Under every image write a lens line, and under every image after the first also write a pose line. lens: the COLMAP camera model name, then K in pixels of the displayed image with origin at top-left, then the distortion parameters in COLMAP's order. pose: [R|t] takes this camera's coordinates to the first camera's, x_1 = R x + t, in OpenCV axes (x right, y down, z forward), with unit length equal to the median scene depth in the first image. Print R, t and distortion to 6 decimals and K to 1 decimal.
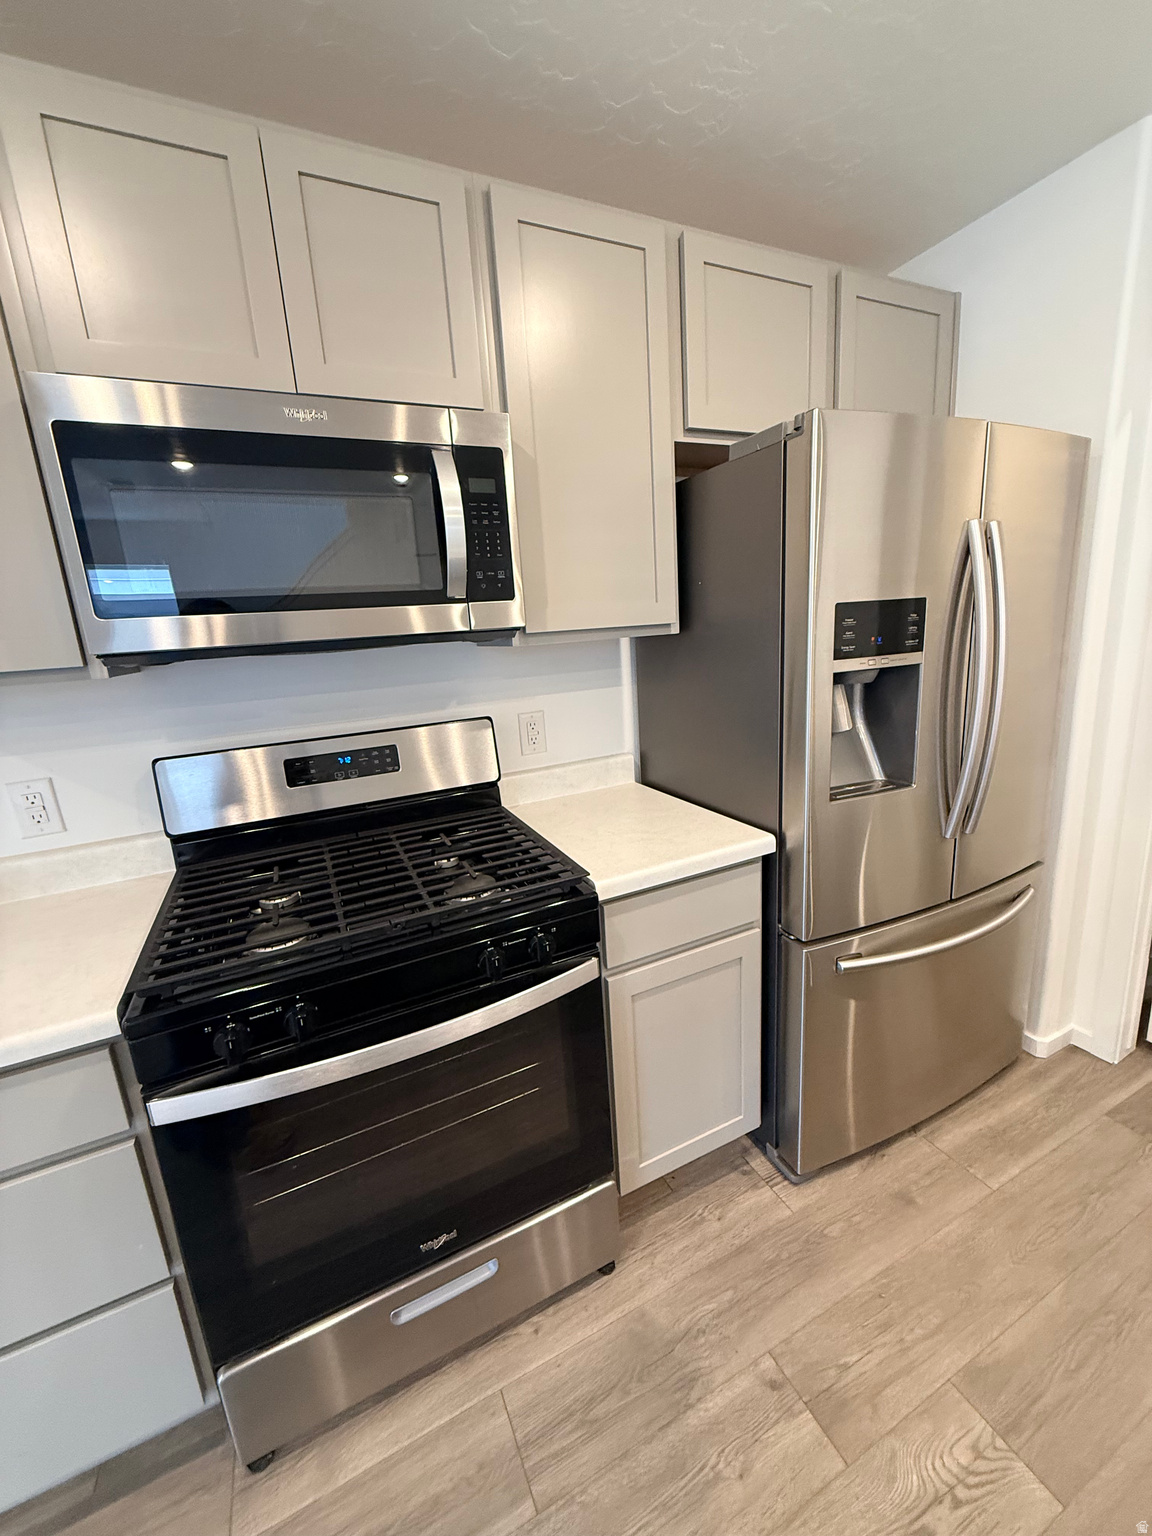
lens RADIAL K [[617.1, 0, 570.9], [0, 617.1, 760.4], [0, 0, 1]] dist [0.004665, -0.000253]
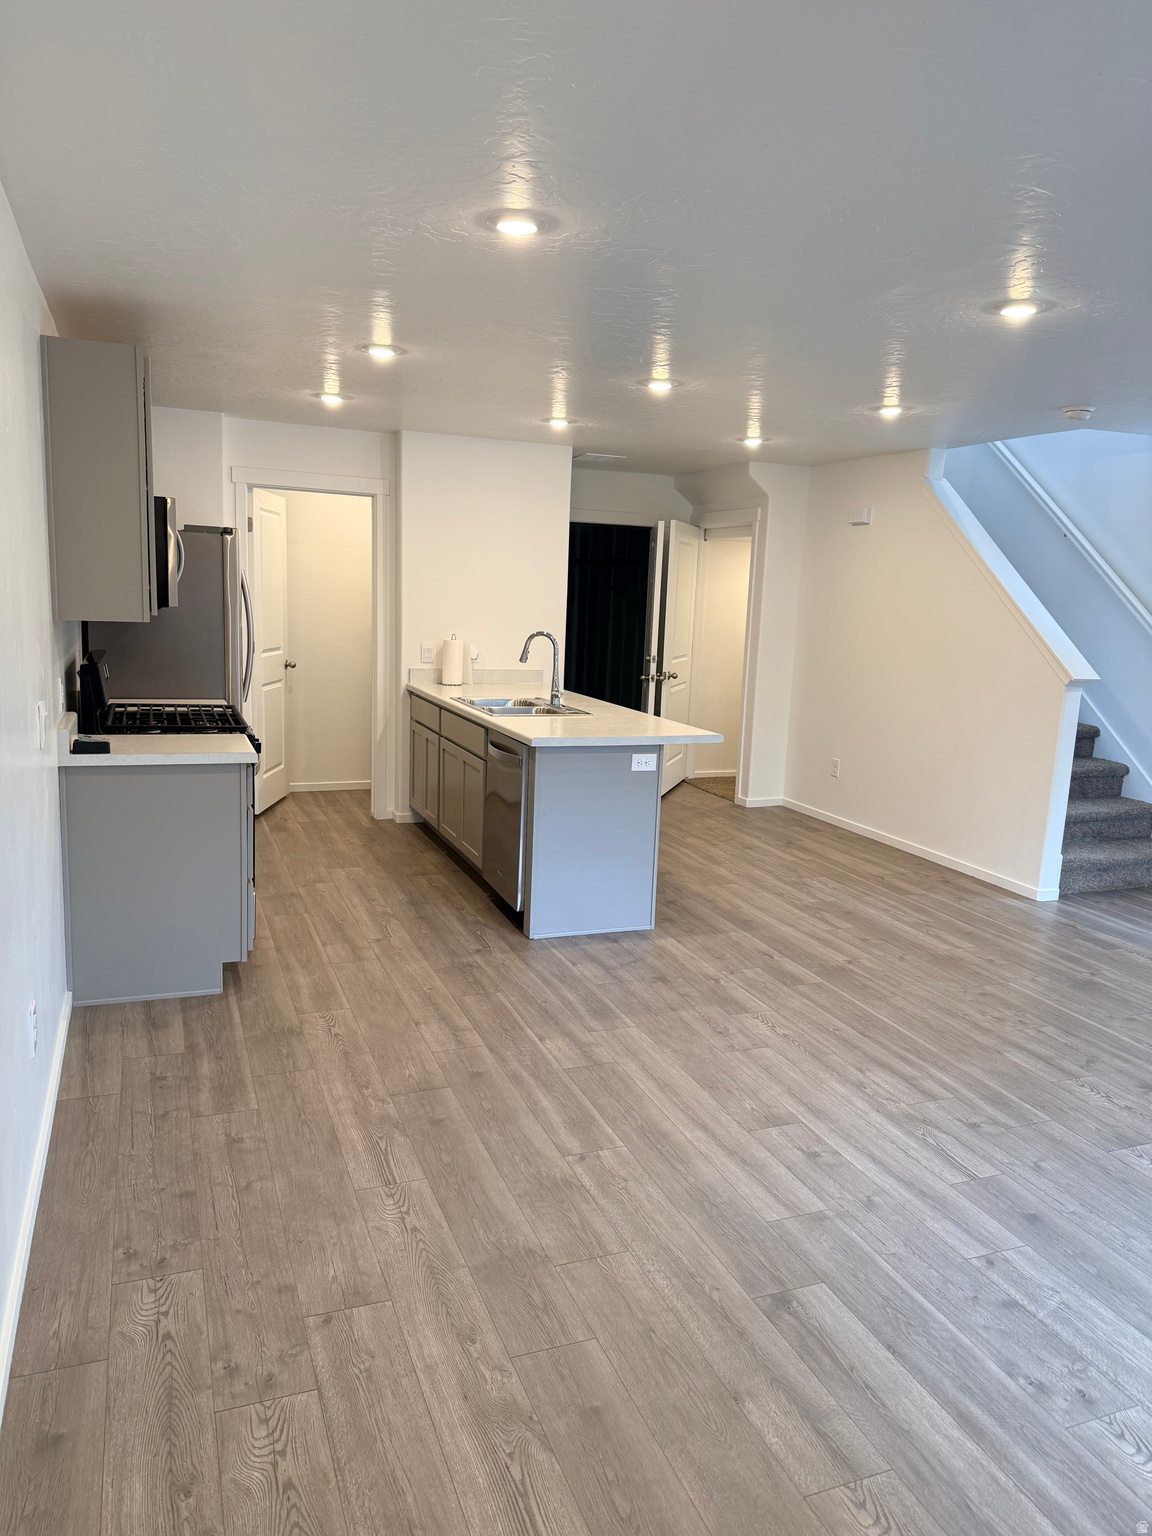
lens RADIAL K [[1079.9, 0, 577.2], [0, 1079.9, 768.1], [0, 0, 1]] dist [0.046402, -0.075336]
pose [[0.078013, -0.101564, 0.991766, -3.599192], [0.178198, 0.980197, 0.086362, 0.261507], [-0.980897, 0.169993, 0.094566, -0.595029]]
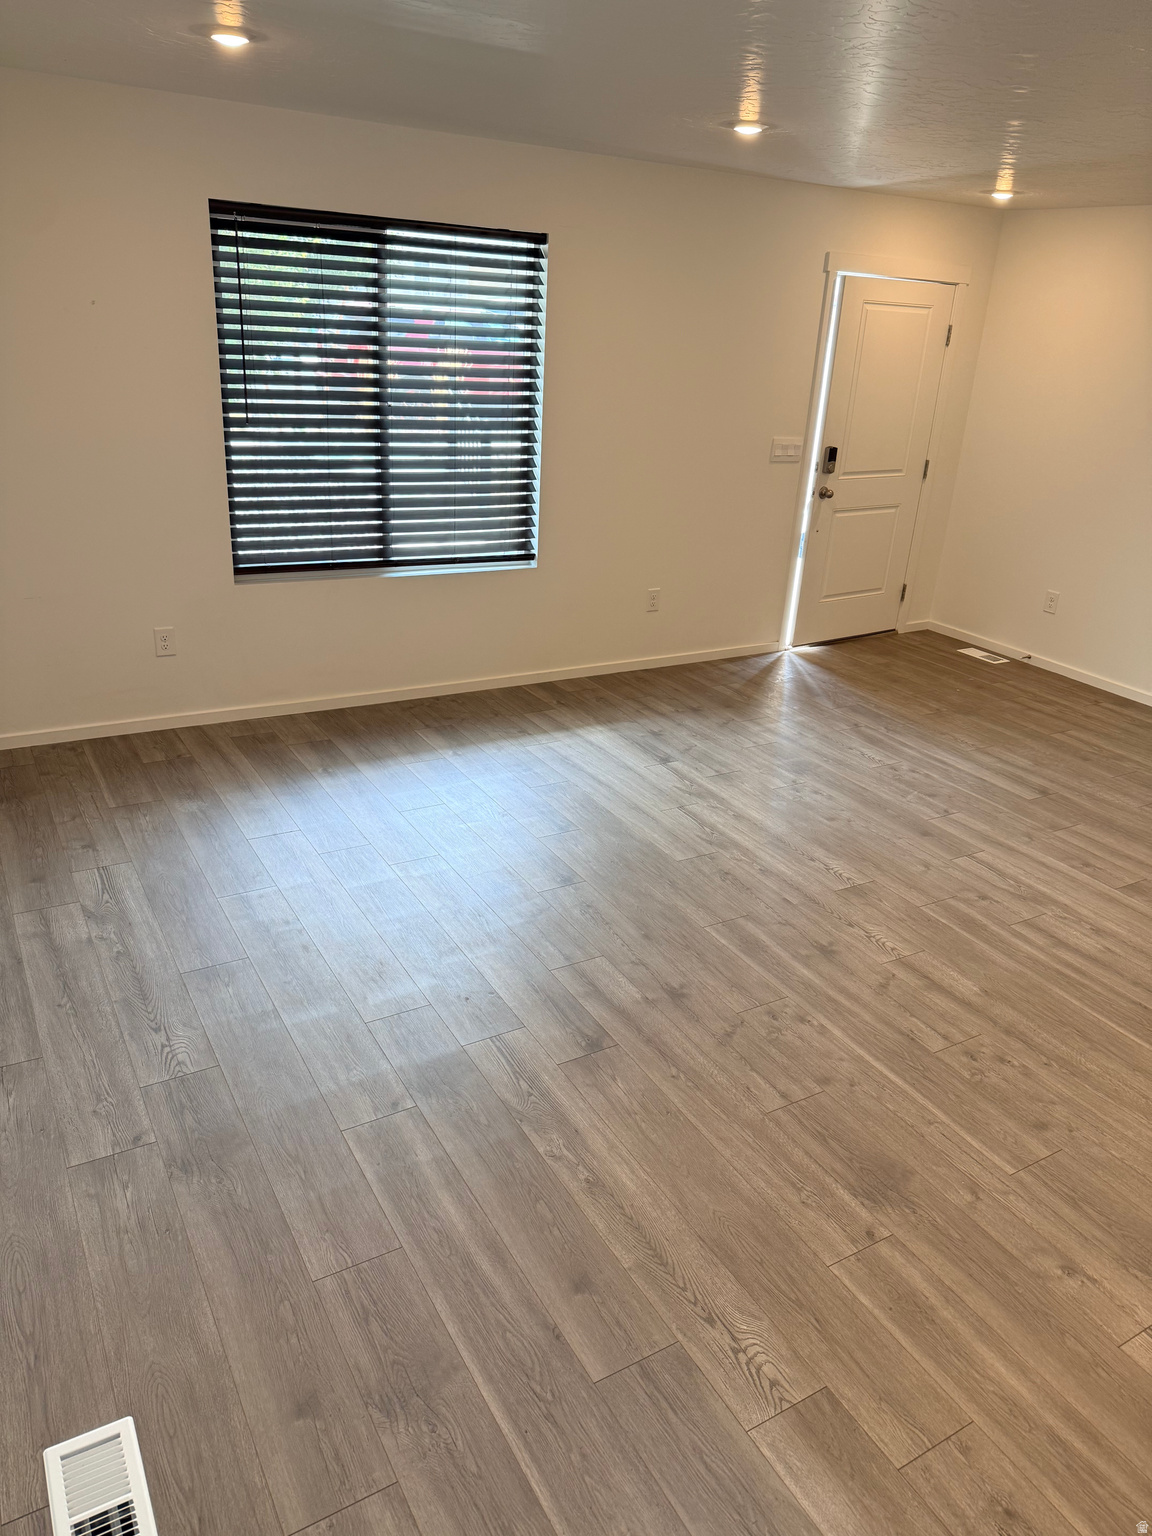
lens RADIAL K [[1079.9, 0, 575.8], [0, 1079.9, 773.8], [0, 0, 1]] dist [0.046402, -0.075336]
pose [[0.073553, 0.453677, -0.888126, 0.964310], [-0.276525, 0.864898, 0.418910, 0.259584], [0.958188, 0.214777, 0.189069, -2.655749]]
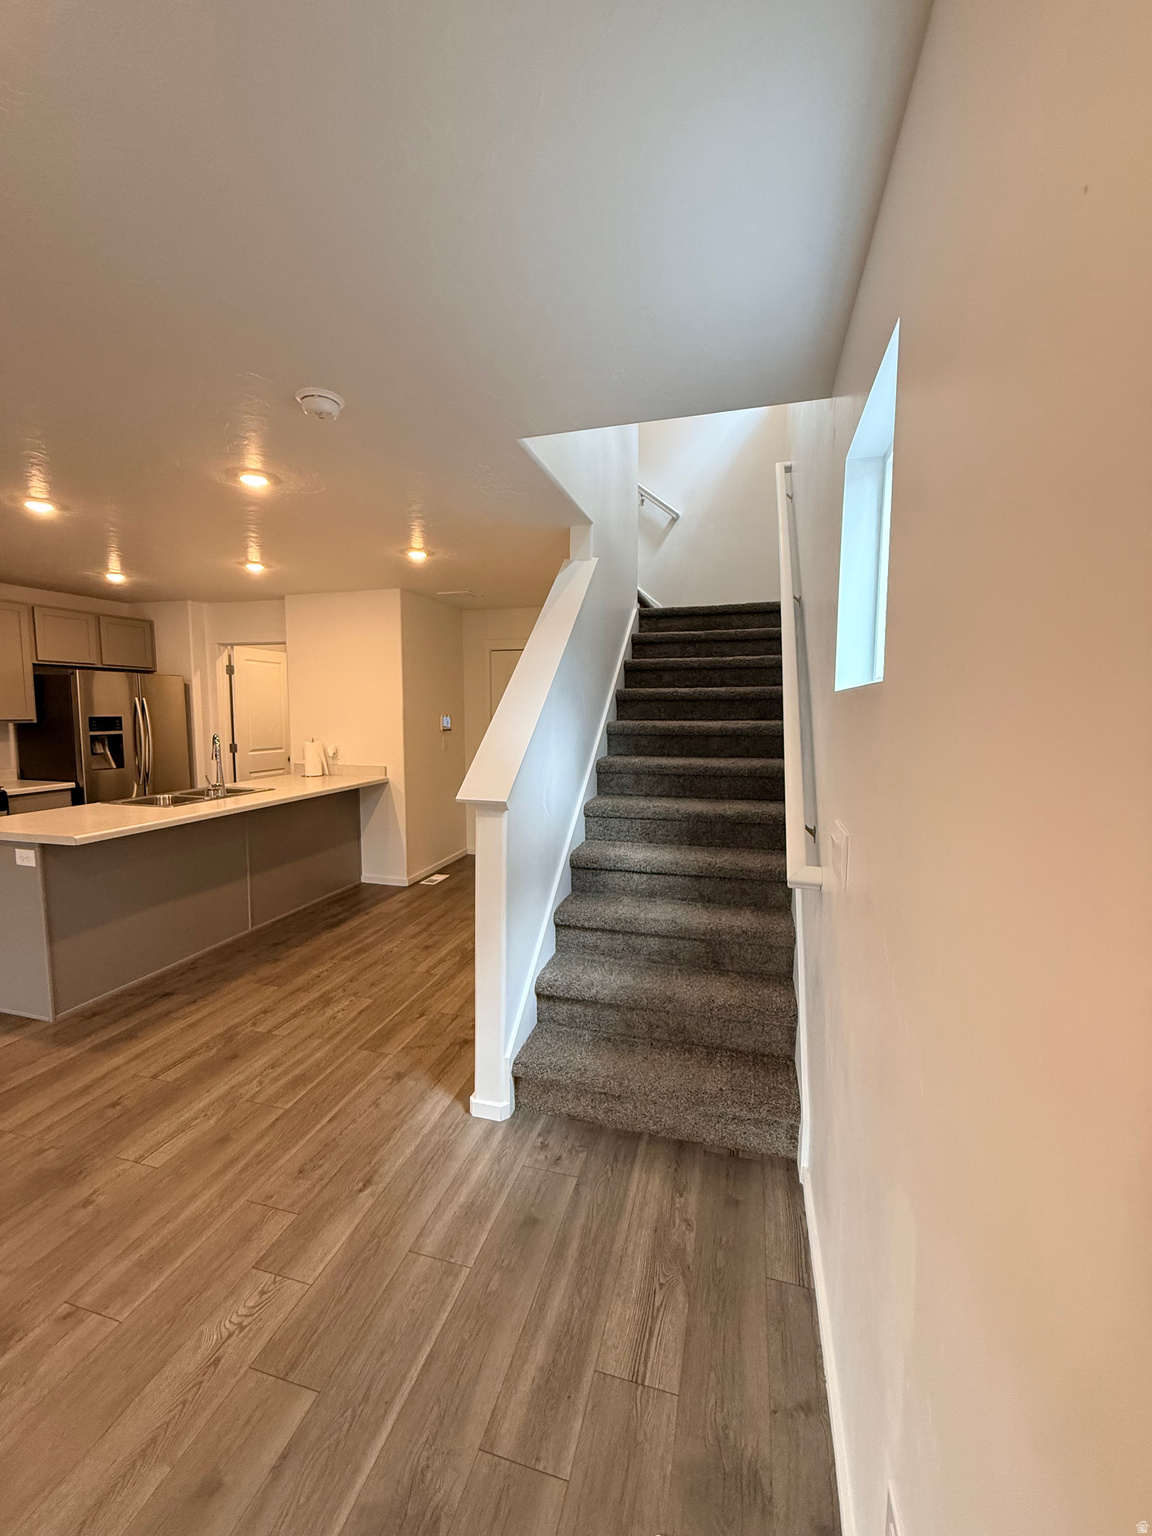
lens RADIAL K [[617.1, 0, 581.5], [0, 617.1, 761.8], [0, 0, 1]] dist [0.004665, -0.000253]
pose [[0.651856, 0.003254, 0.758336, -0.435115], [0.121891, 0.986539, -0.109009, 0.724674], [-0.748483, 0.163492, 0.642685, -3.302568]]
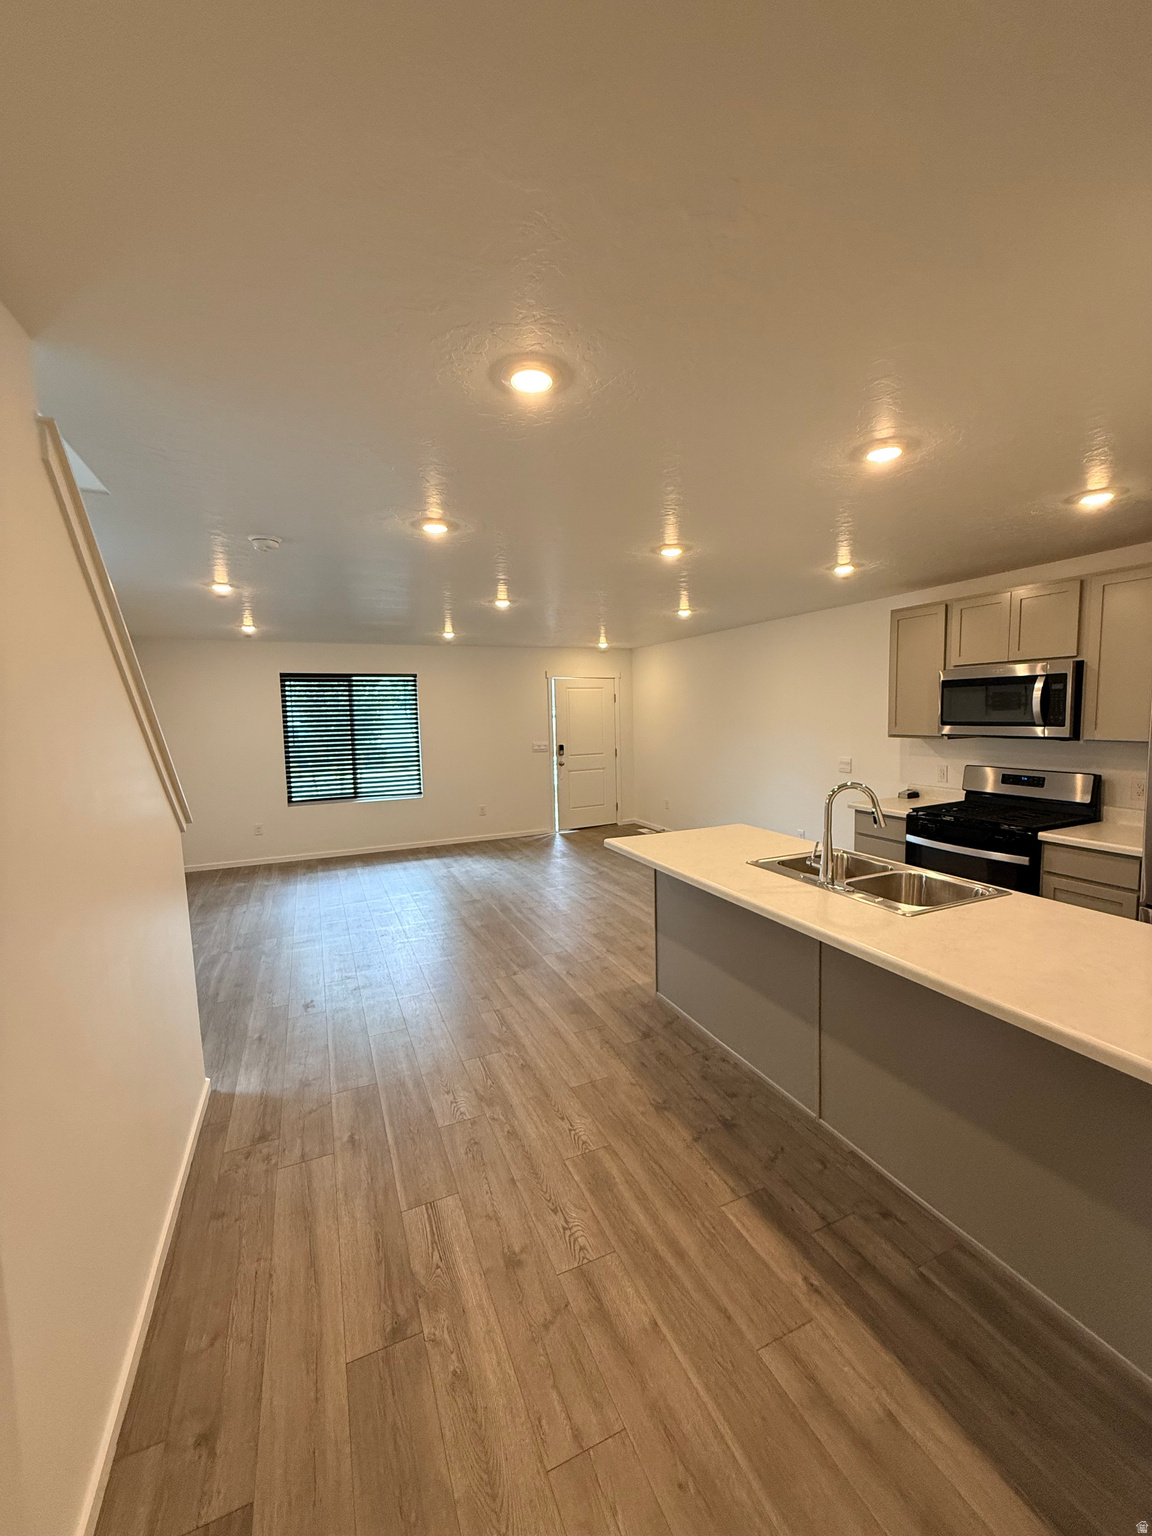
lens RADIAL K [[617.1, 0, 581.7], [0, 617.1, 753.7], [0, 0, 1]] dist [0.004665, -0.000253]
pose [[-0.032396, 0.135717, -0.990218, 2.407118], [-0.195898, 0.970659, 0.139445, -0.108445], [0.980089, 0.198499, -0.004859, -0.894171]]
